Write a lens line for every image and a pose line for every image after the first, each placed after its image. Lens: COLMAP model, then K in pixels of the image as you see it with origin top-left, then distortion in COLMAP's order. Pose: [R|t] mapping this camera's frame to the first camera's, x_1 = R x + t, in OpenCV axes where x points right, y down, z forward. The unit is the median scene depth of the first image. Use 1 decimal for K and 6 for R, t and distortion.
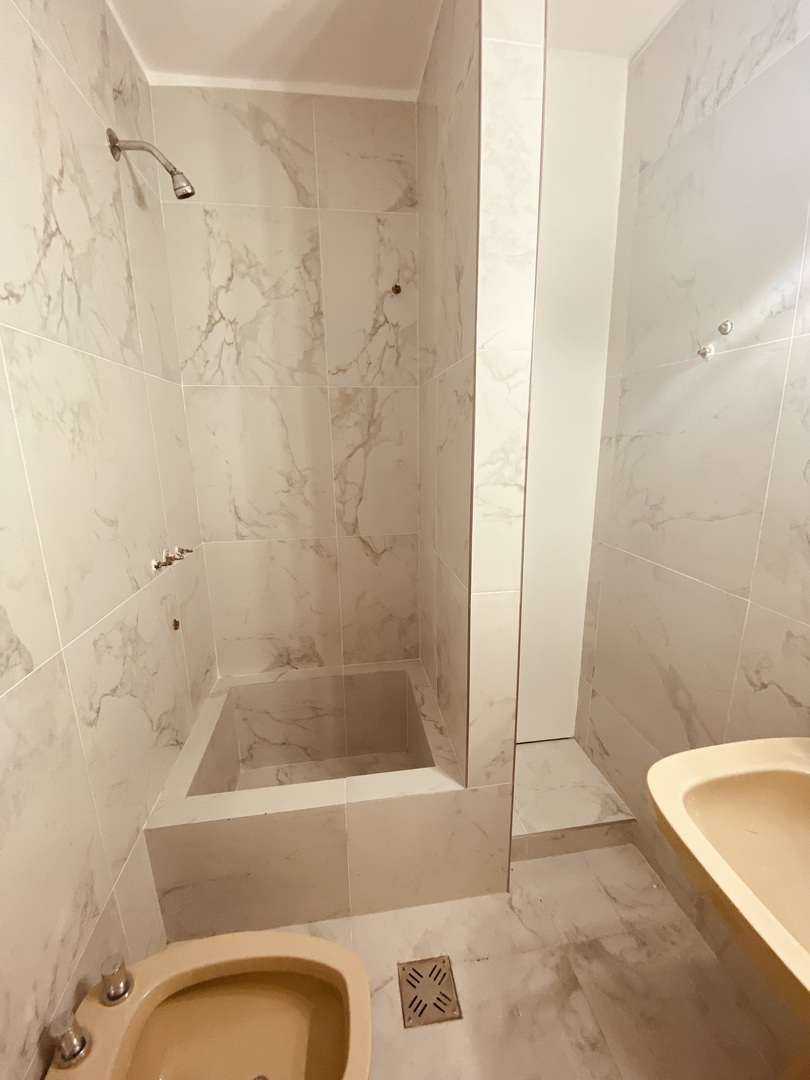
lens RADIAL K [[441.9, 0, 412.0], [0, 441.9, 545.8], [0, 0, 1]] dist [-0.008172, -0.009522]
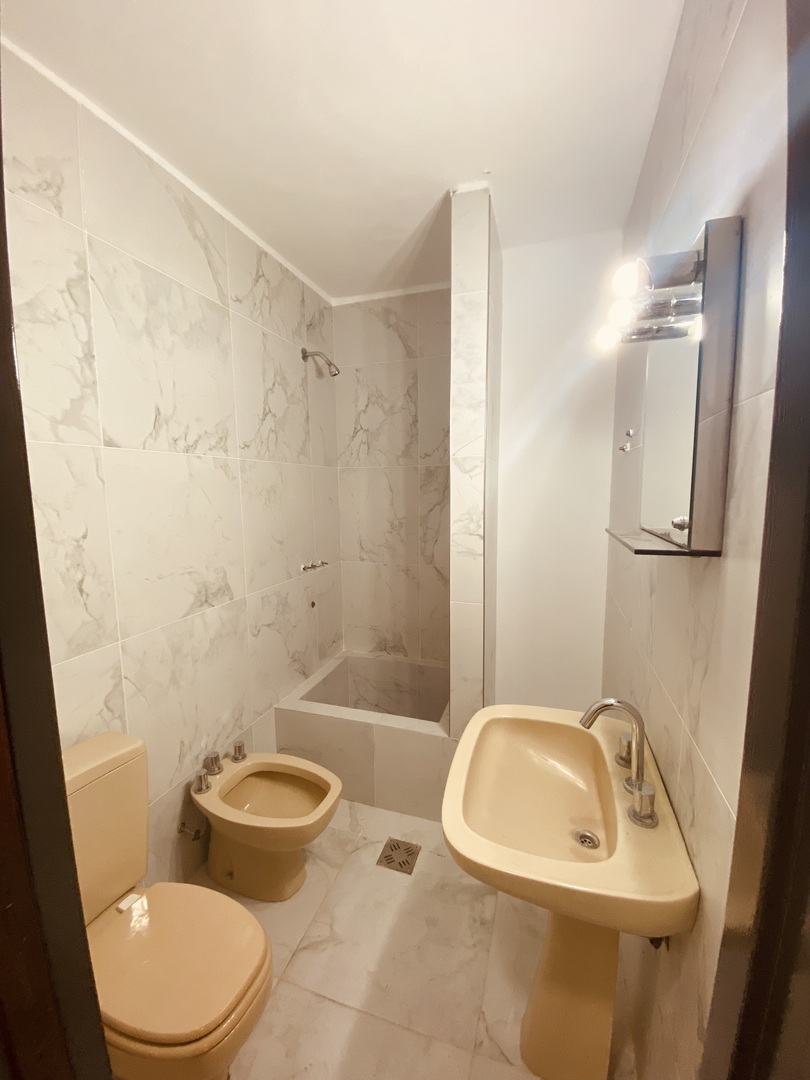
lens RADIAL K [[441.9, 0, 408.2], [0, 441.9, 547.6], [0, 0, 1]] dist [-0.008172, -0.009522]
pose [[0.891060, 0.067324, -0.448865, 0.563760], [-0.110458, 0.991372, -0.070580, 0.036815], [0.440241, 0.112472, 0.890808, -0.407823]]
